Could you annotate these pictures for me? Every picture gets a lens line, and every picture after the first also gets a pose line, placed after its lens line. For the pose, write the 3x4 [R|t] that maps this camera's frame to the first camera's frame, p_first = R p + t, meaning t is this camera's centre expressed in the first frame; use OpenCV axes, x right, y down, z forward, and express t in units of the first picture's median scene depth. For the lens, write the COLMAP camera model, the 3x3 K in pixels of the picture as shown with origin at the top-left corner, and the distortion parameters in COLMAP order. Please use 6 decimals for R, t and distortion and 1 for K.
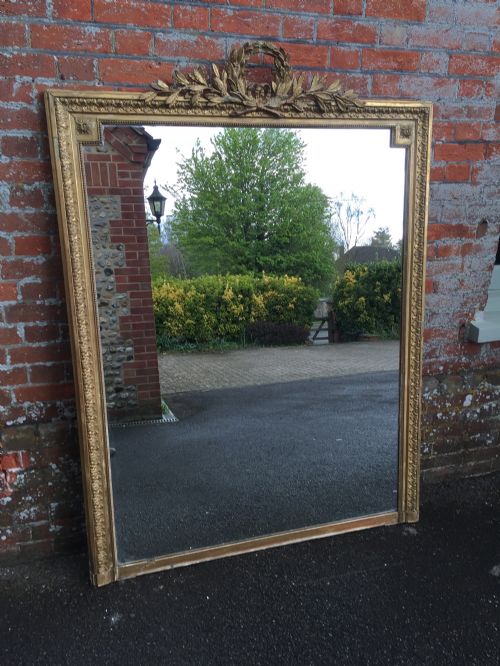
lens RADIAL K [[574.5, 0, 250.8], [0, 574.5, 331.9], [0, 0, 1]] dist [0.086974, -0.114492]
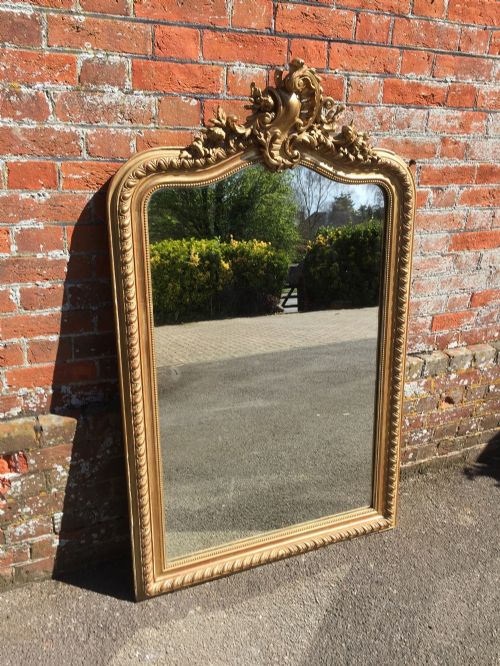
lens RADIAL K [[574.5, 0, 250.9], [0, 574.5, 334.2], [0, 0, 1]] dist [0.086974, -0.114492]
pose [[0.993122, -0.007021, 0.116877, -0.163471], [-0.003110, 0.996267, 0.086274, -0.014235], [-0.117046, -0.086044, 0.989392, 0.204278]]
